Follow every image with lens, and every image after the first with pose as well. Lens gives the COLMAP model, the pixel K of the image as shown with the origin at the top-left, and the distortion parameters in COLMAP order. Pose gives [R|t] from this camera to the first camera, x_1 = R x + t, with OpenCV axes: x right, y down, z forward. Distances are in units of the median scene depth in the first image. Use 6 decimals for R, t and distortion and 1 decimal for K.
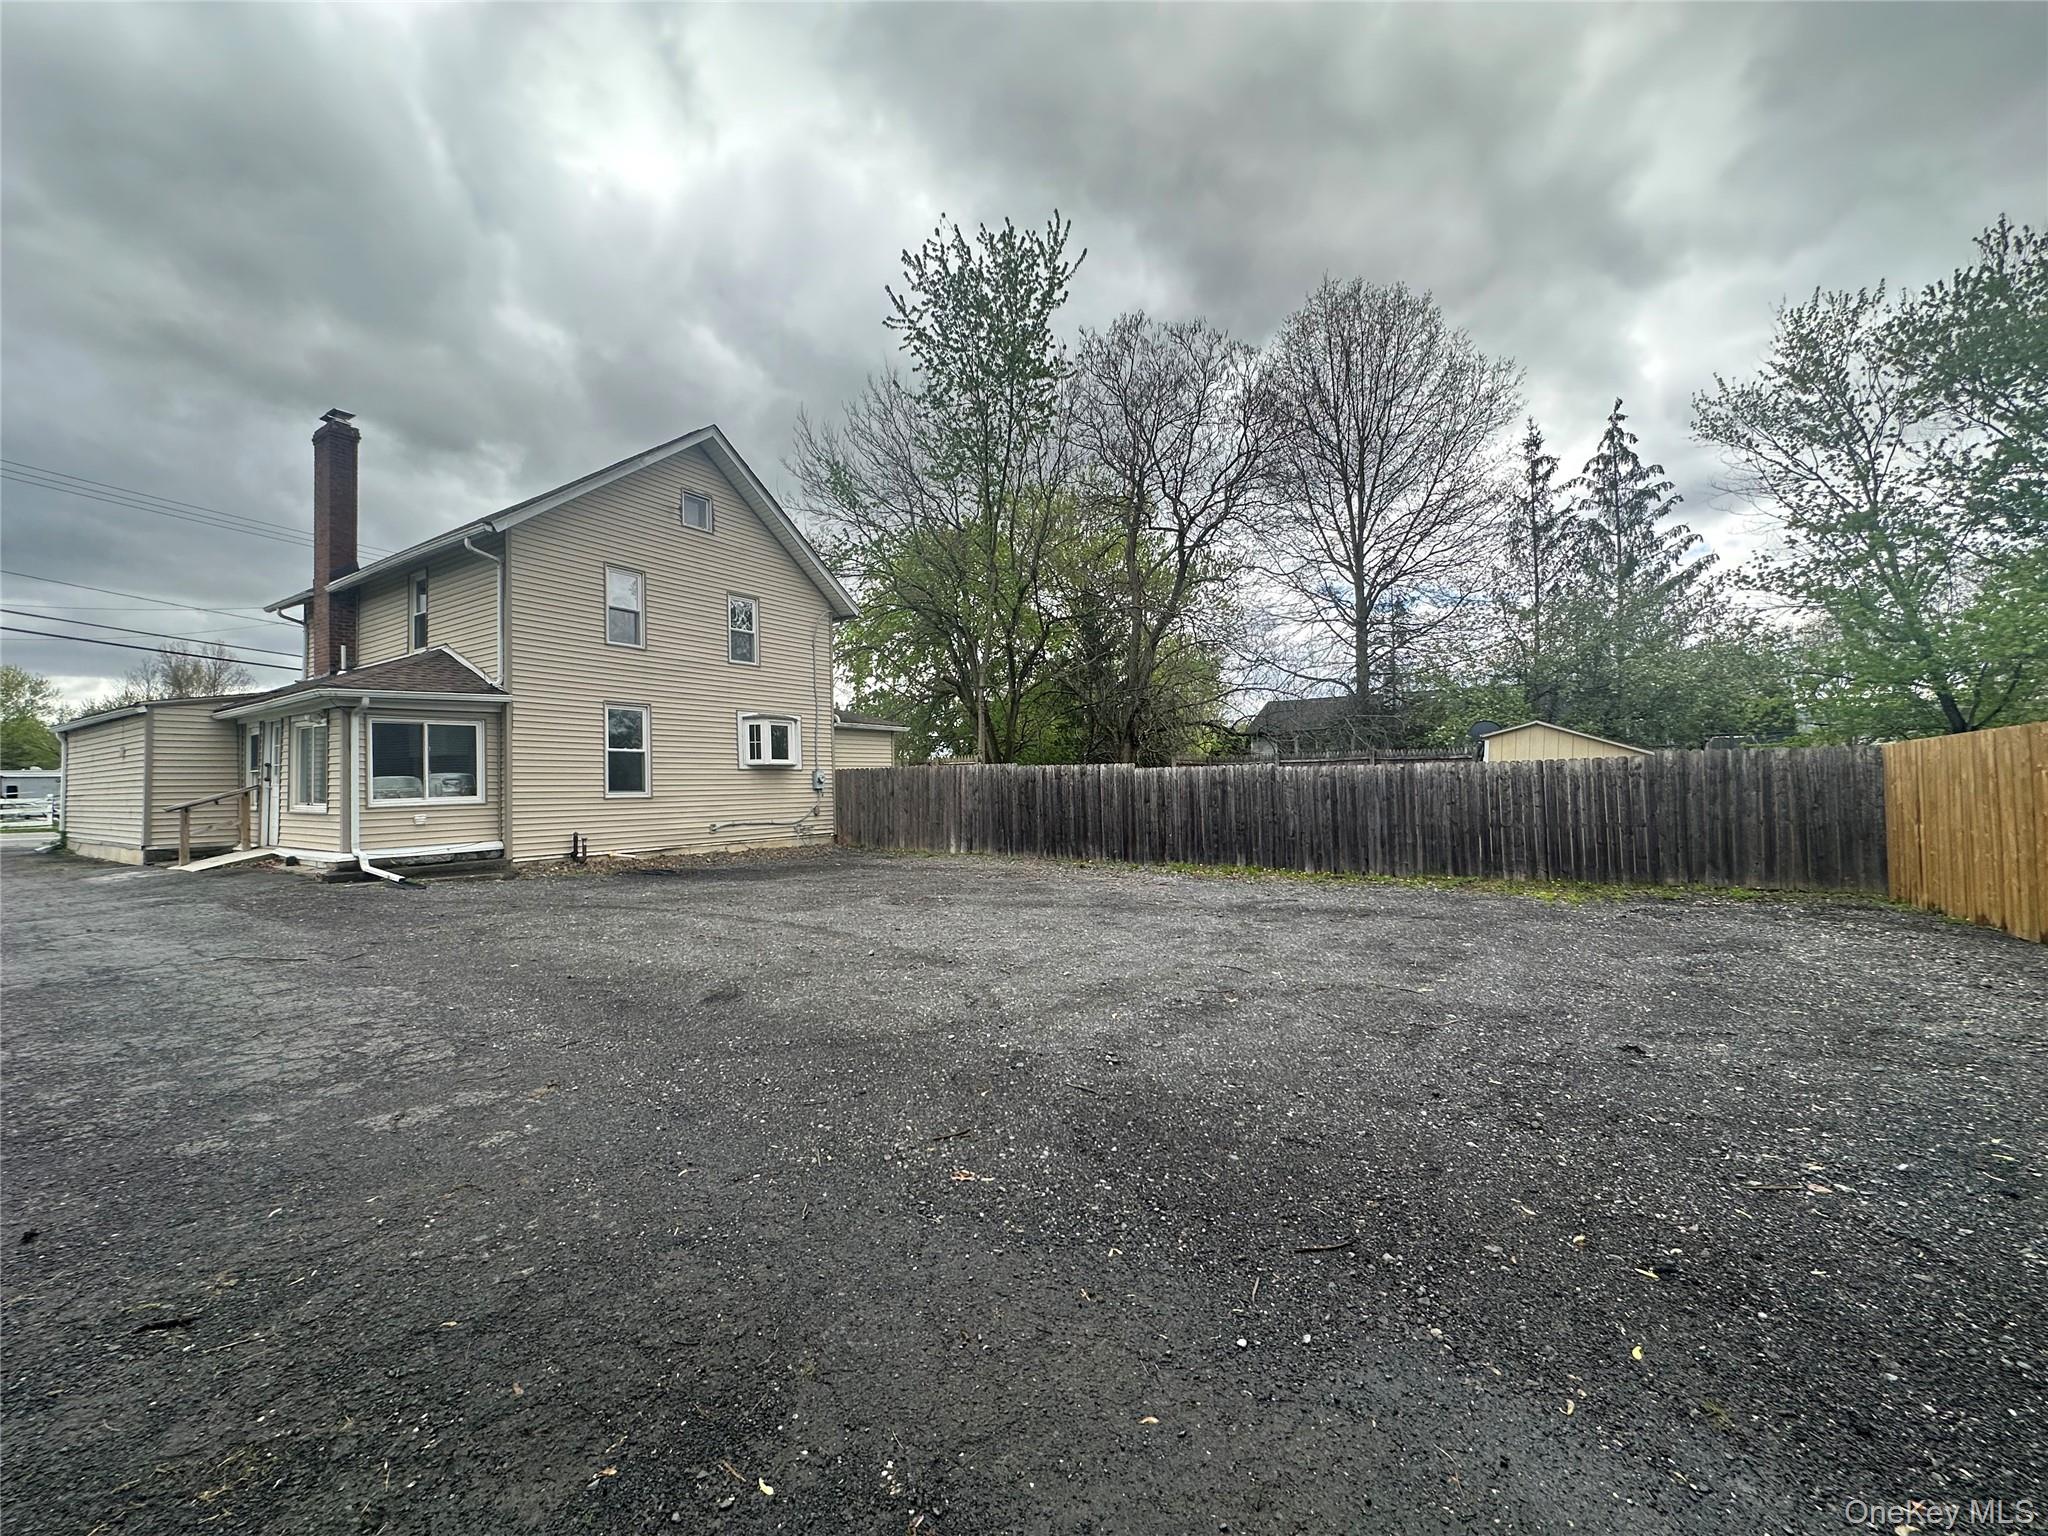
lens RADIAL K [[820.5, 0, 1027.6], [0, 820.5, 766.4], [0, 0, 1]] dist [-0.006641, 0.001238]
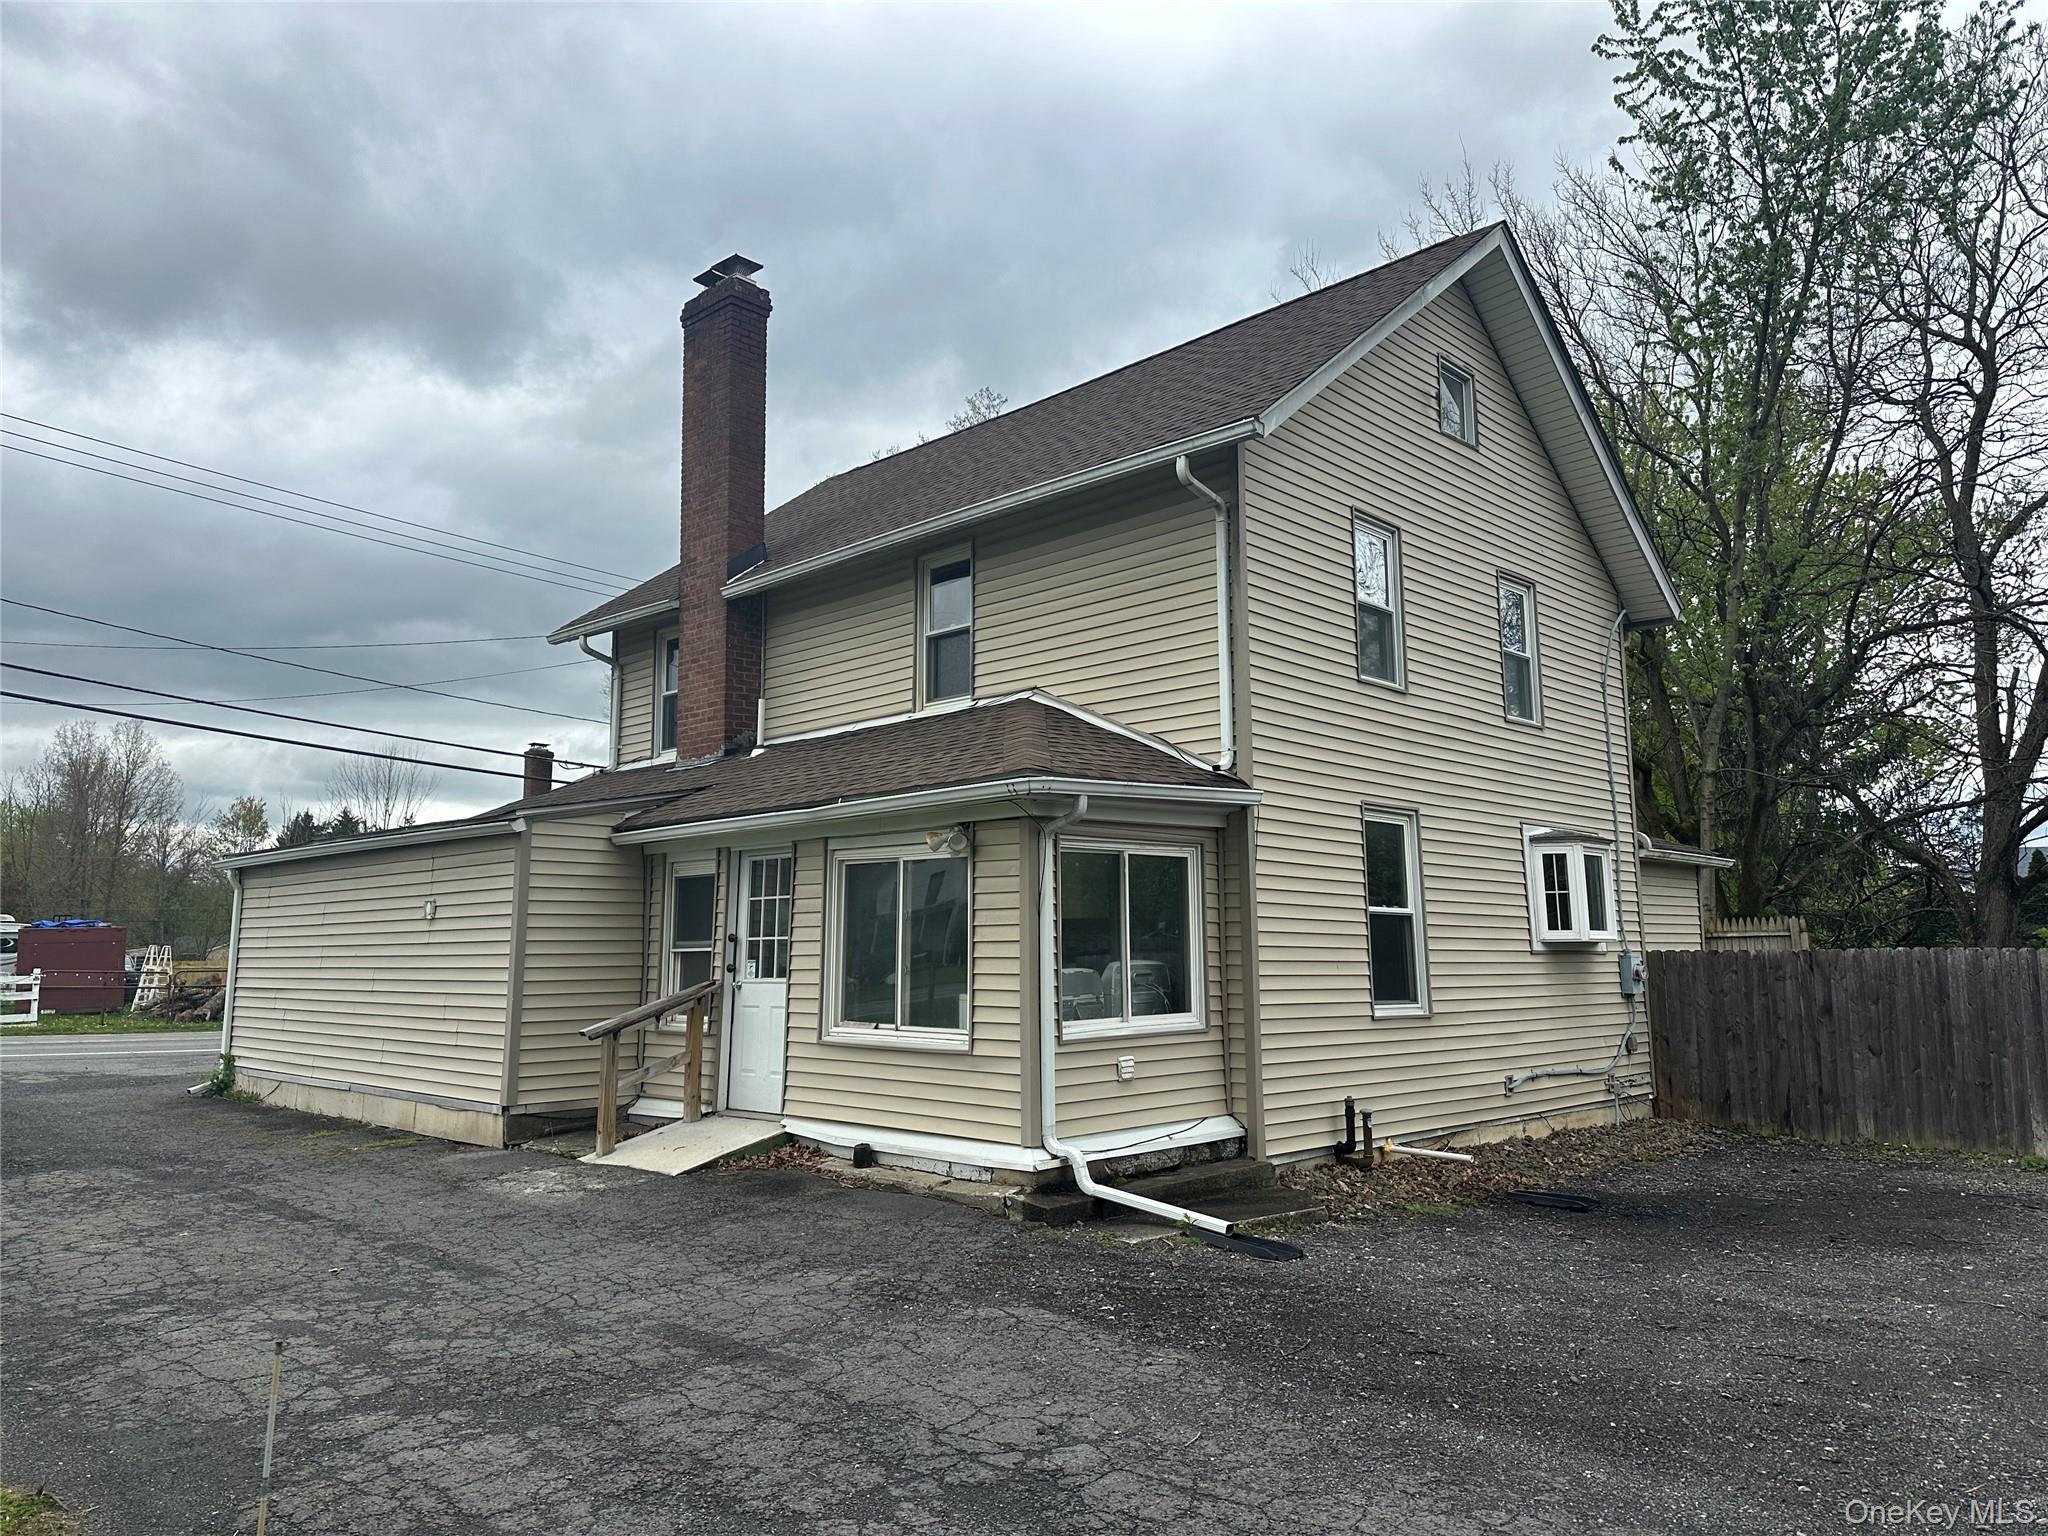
lens RADIAL K [[1456.6, 0, 1035.1], [0, 1456.6, 776.1], [0, 0, 1]] dist [0.045594, -0.059919]
pose [[0.981532, -0.010820, -0.190991, -0.500318], [-0.008376, 0.995010, -0.099420, -0.011112], [0.191114, 0.099183, 0.976544, 0.152757]]
